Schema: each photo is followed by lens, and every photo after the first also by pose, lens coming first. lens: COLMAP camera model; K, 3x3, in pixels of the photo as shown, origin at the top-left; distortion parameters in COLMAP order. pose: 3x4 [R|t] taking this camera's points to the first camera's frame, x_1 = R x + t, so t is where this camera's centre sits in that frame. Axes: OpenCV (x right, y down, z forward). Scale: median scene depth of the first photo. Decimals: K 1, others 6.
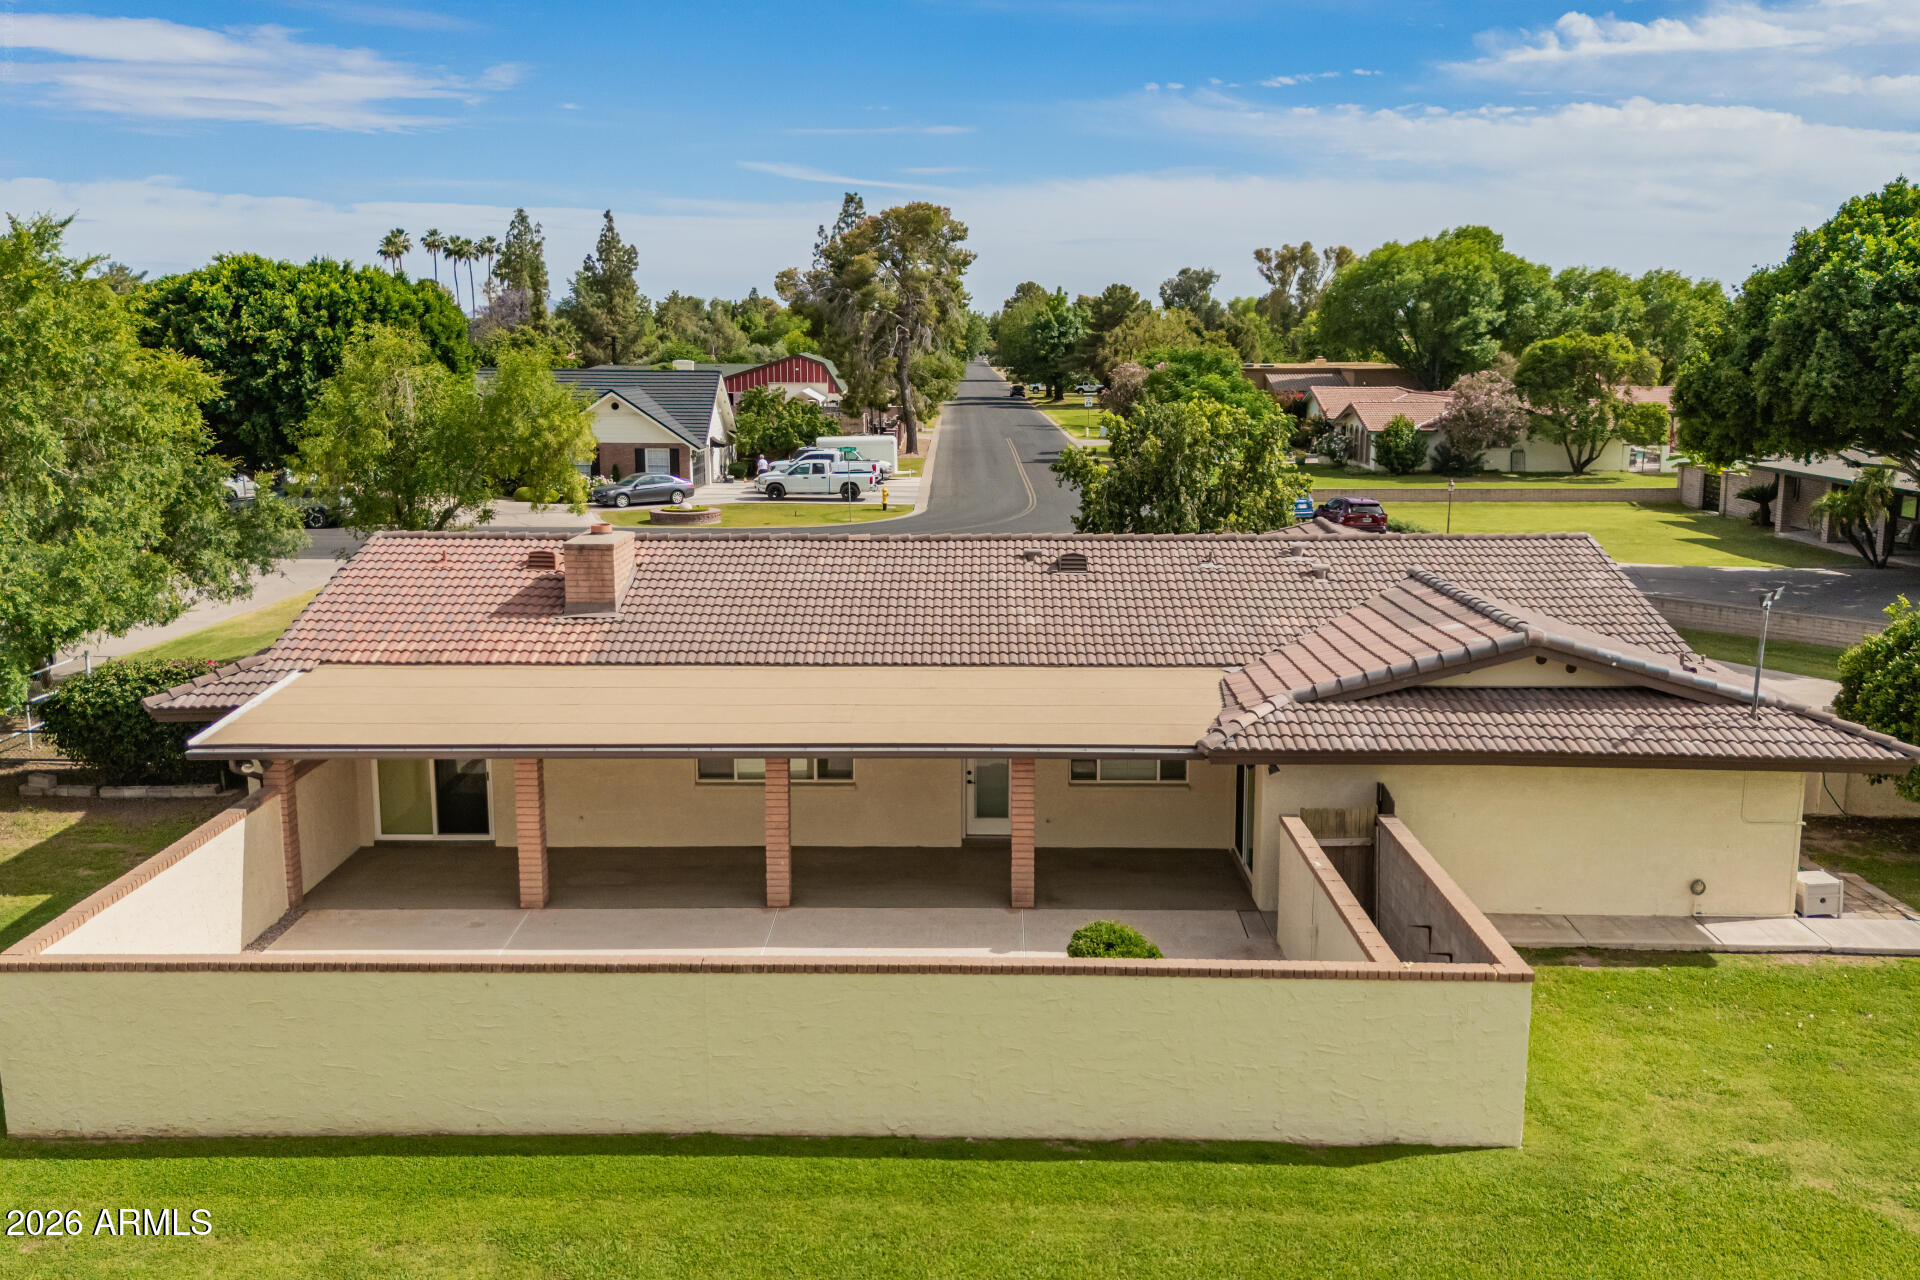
lens RADIAL K [[1672.2, 0, 960.0], [0, 1672.2, 640.0], [0, 0, 1]] dist [0.075881, -0.102593]
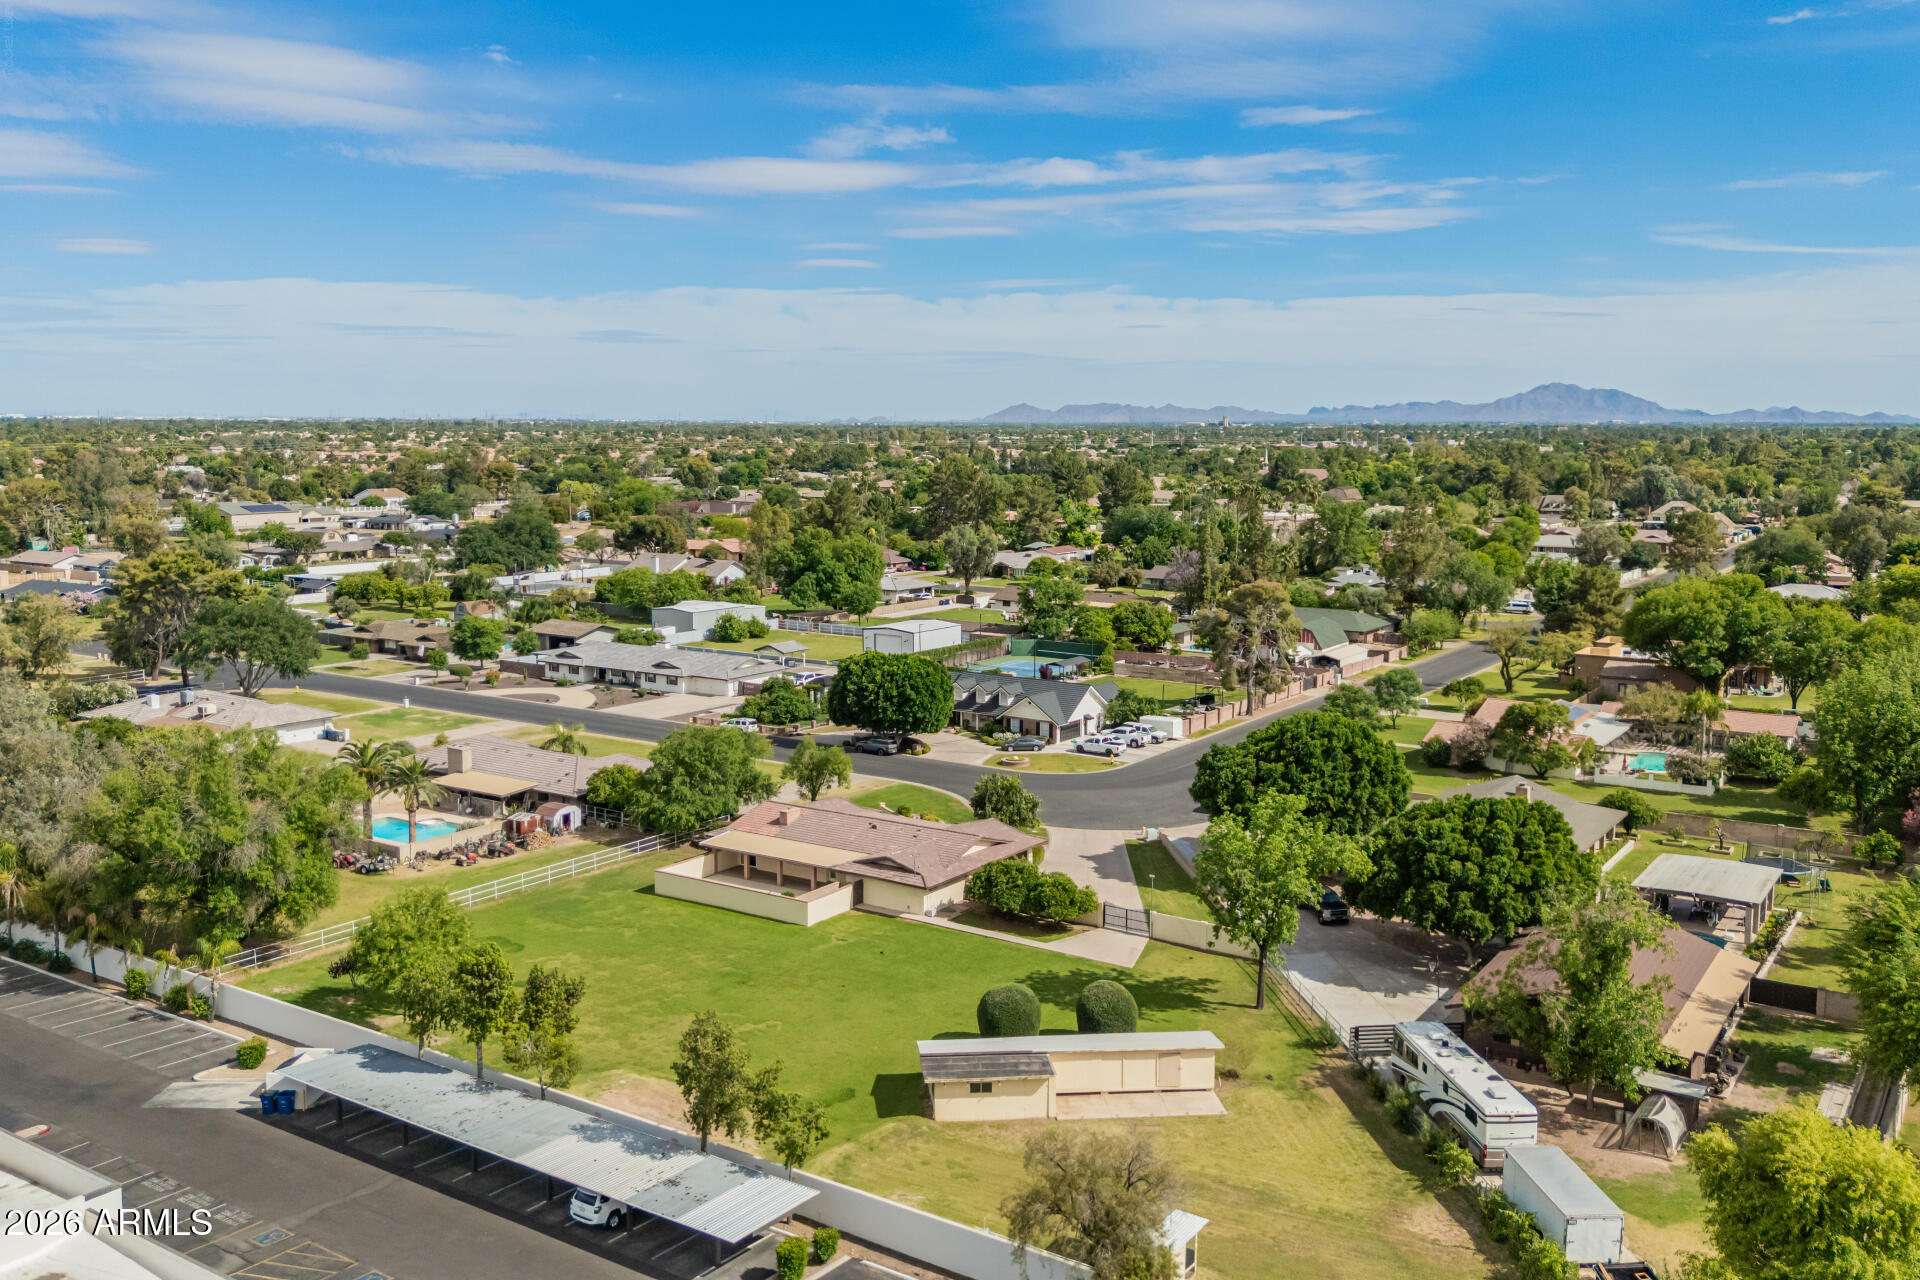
lens RADIAL K [[1669.7, 0, 964.4], [0, 1669.7, 611.2], [0, 0, 1]] dist [0.161665, -0.350812]
pose [[0.832023, 0.063862, -0.551053, 1.172986], [-0.100182, 0.994317, -0.036031, -0.208588], [0.545620, 0.085184, 0.833692, -1.164370]]
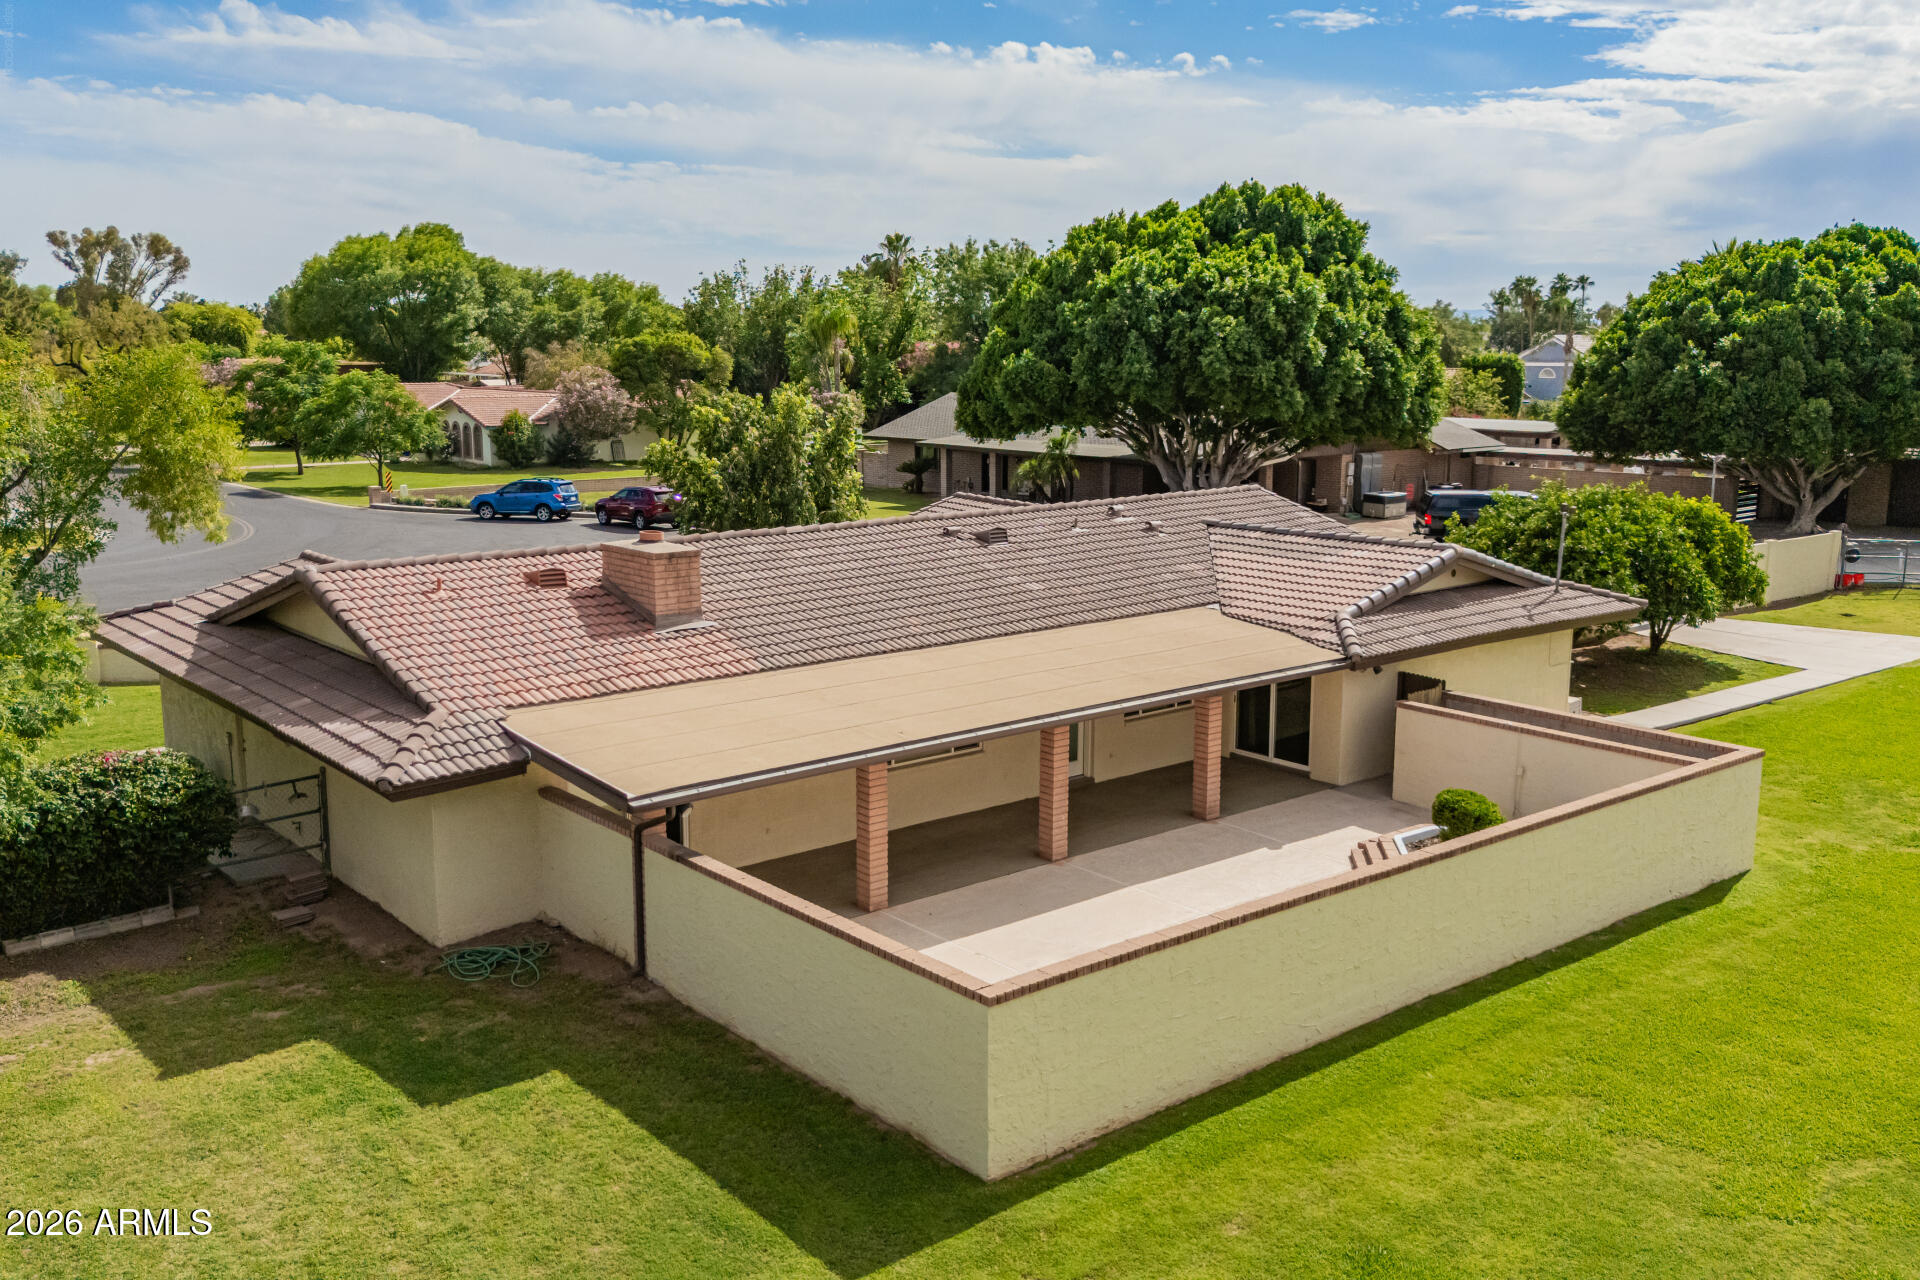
lens RADIAL K [[1682.7, 0, 960.0], [0, 1682.7, 640.0], [0, 0, 1]] dist [0.065730, -0.103516]
pose [[0.756646, -0.114745, 0.643678, -0.293527], [0.113938, 0.992557, 0.043003, -0.012502], [-0.643821, 0.040801, 0.764087, 0.072359]]
